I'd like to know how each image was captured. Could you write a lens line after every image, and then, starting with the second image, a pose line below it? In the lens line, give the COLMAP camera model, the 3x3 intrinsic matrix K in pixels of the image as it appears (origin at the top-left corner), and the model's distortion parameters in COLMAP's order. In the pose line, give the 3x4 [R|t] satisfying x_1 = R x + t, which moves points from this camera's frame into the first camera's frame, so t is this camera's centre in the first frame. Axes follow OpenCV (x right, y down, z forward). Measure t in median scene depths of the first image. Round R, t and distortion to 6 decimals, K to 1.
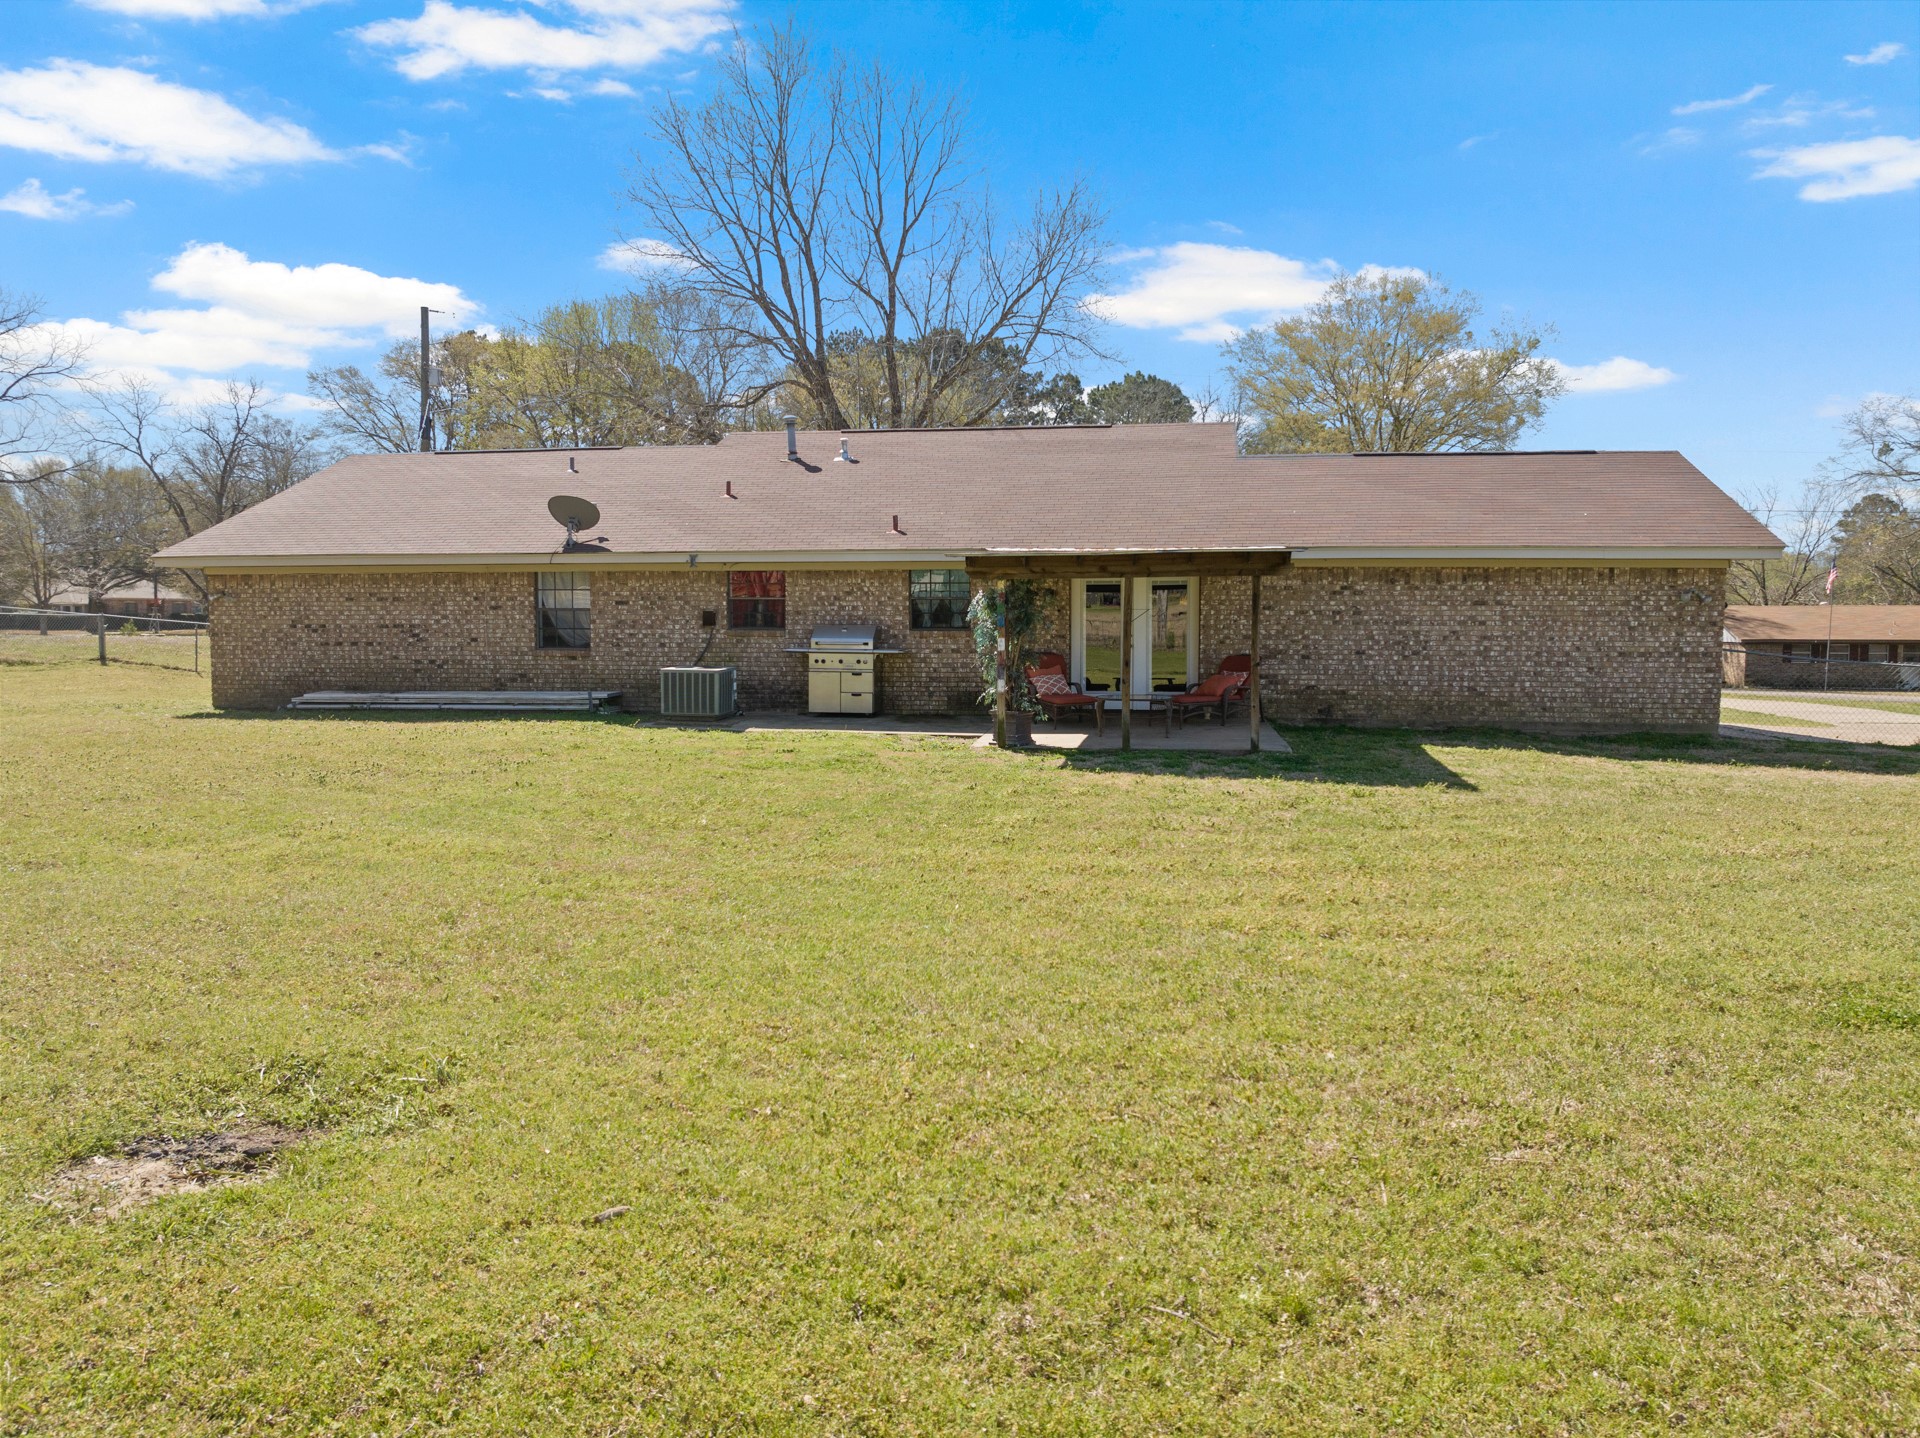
lens RADIAL K [[1354.1, 0, 961.5], [0, 1354.1, 707.1], [0, 0, 1]] dist [-0.031361, -0.000692]
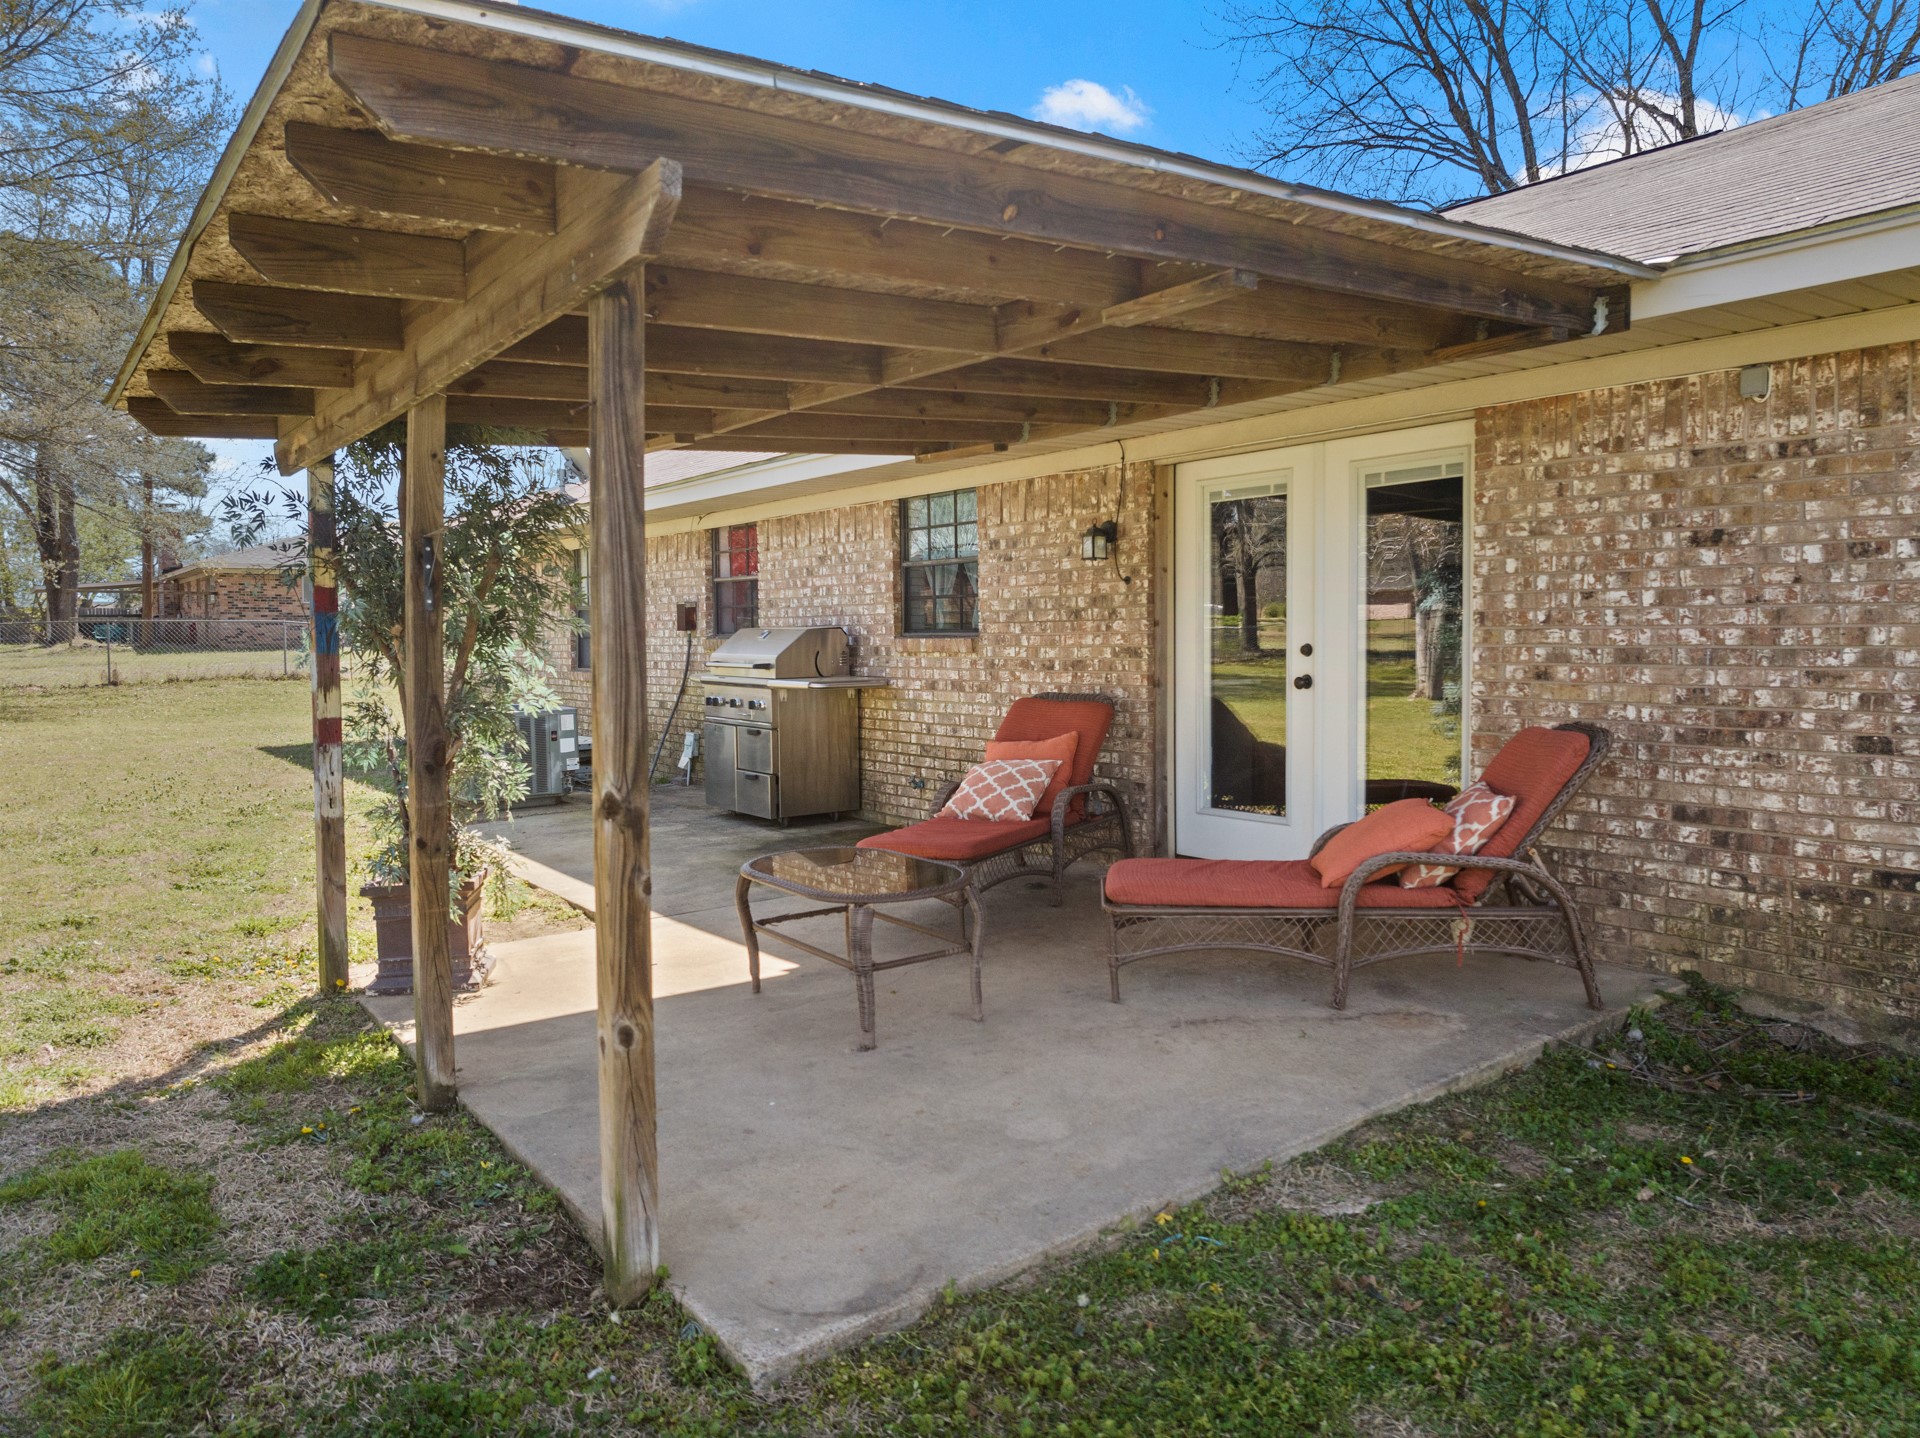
lens RADIAL K [[1354.1, 0, 959.4], [0, 1354.1, 716.7], [0, 0, 1]] dist [-0.031361, -0.000692]
pose [[0.710629, 0.038404, -0.702518, 0.306869], [-0.046907, 0.998874, 0.007157, -0.036748], [0.702001, 0.027867, 0.711630, 0.742073]]
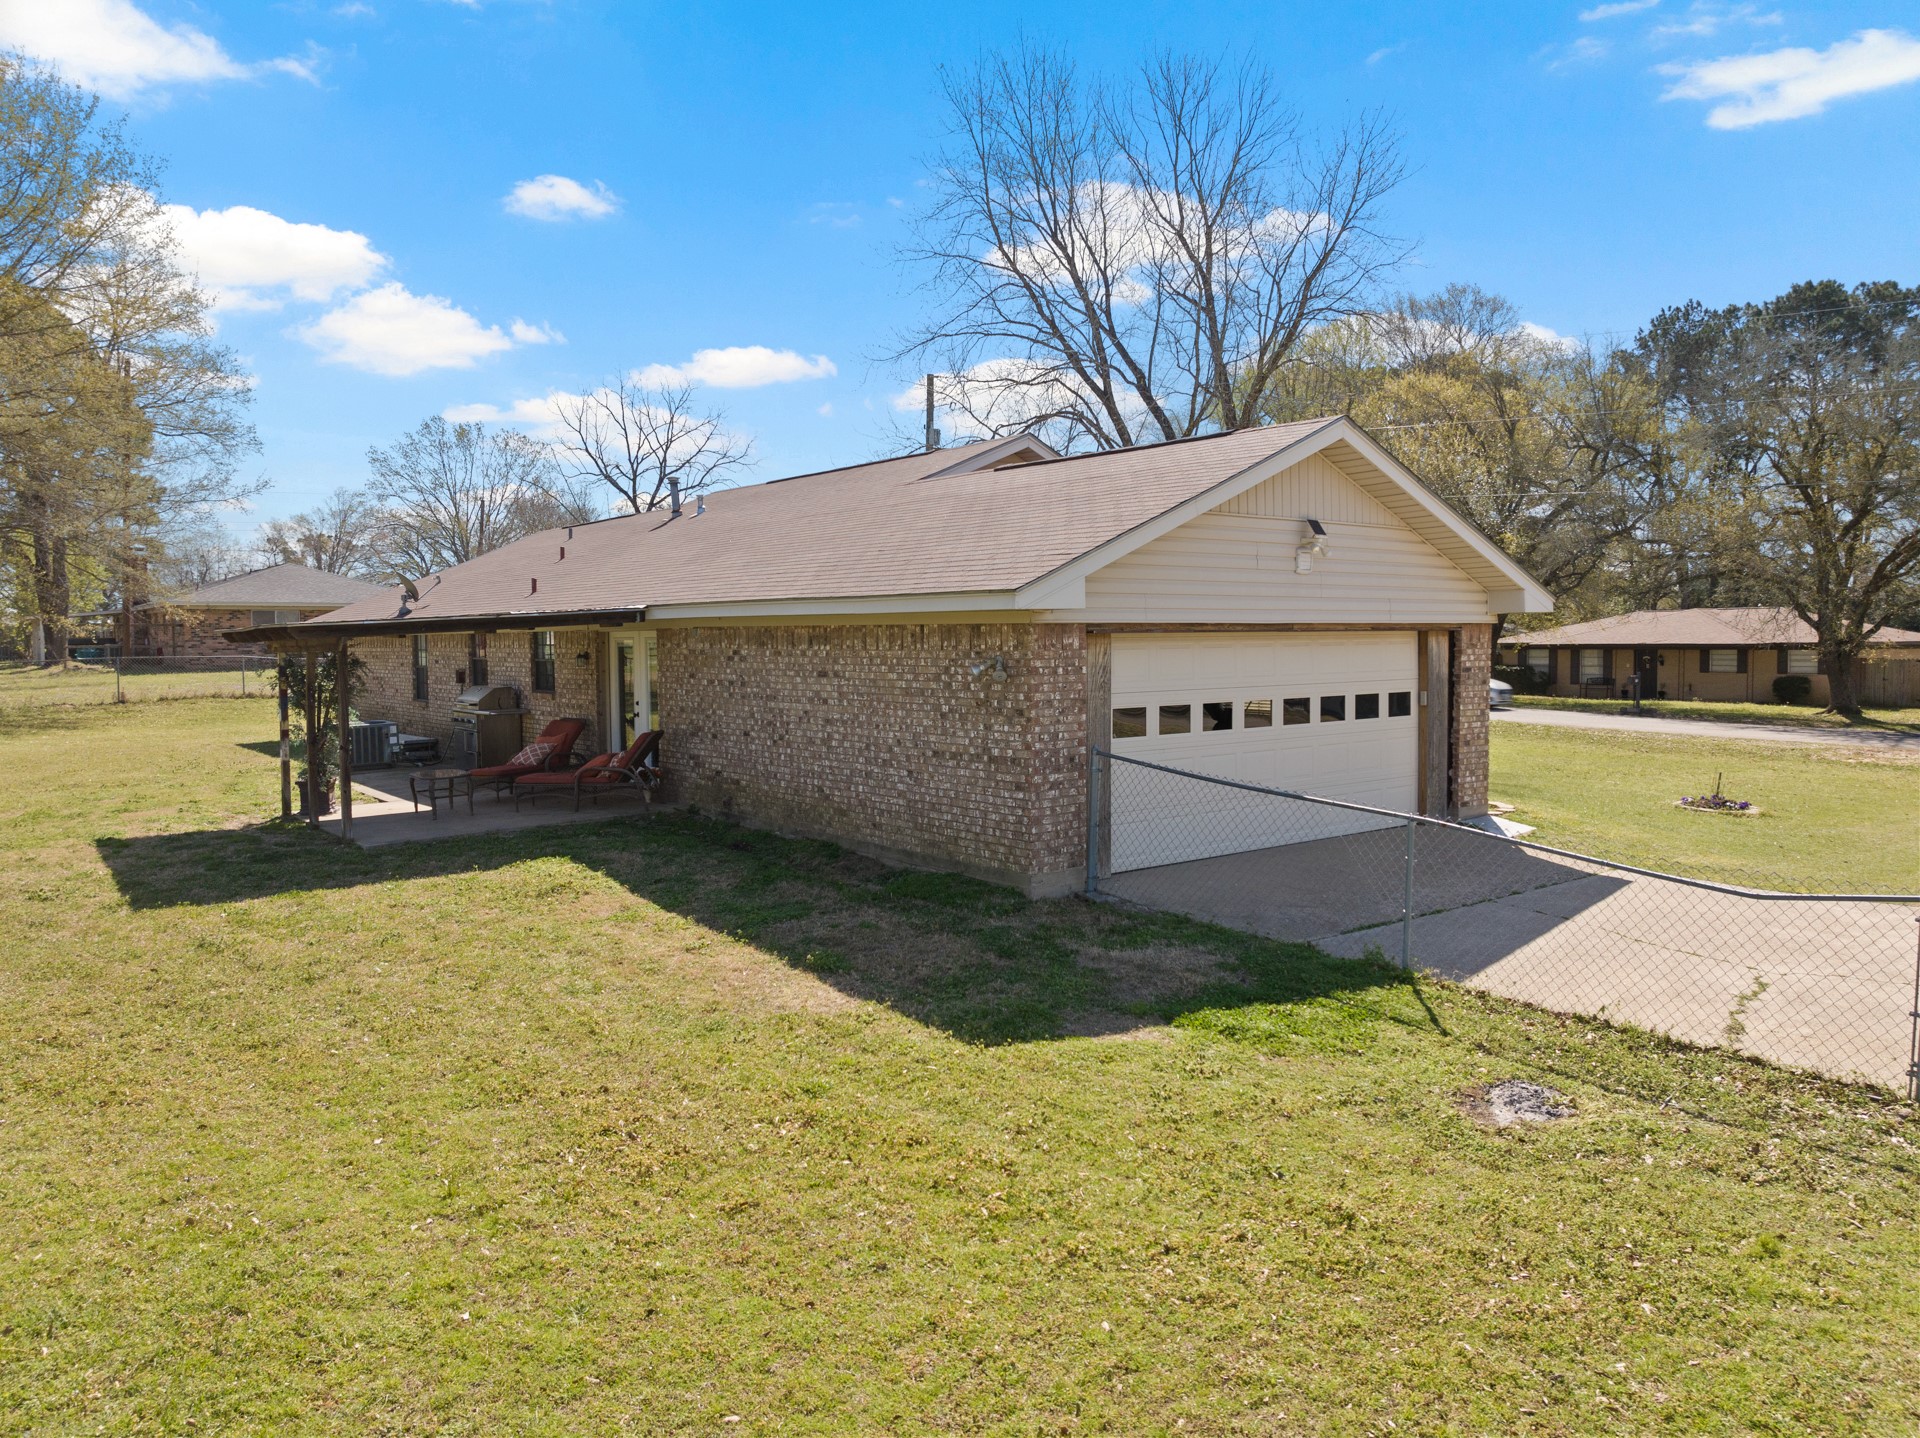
lens RADIAL K [[1354.1, 0, 959.7], [0, 1354.1, 718.1], [0, 0, 1]] dist [-0.031361, -0.000692]
pose [[0.736798, 0.035673, -0.675171, 0.933040], [-0.041710, 0.999103, 0.007271, -0.061003], [0.674825, 0.022804, 0.737625, 0.499747]]
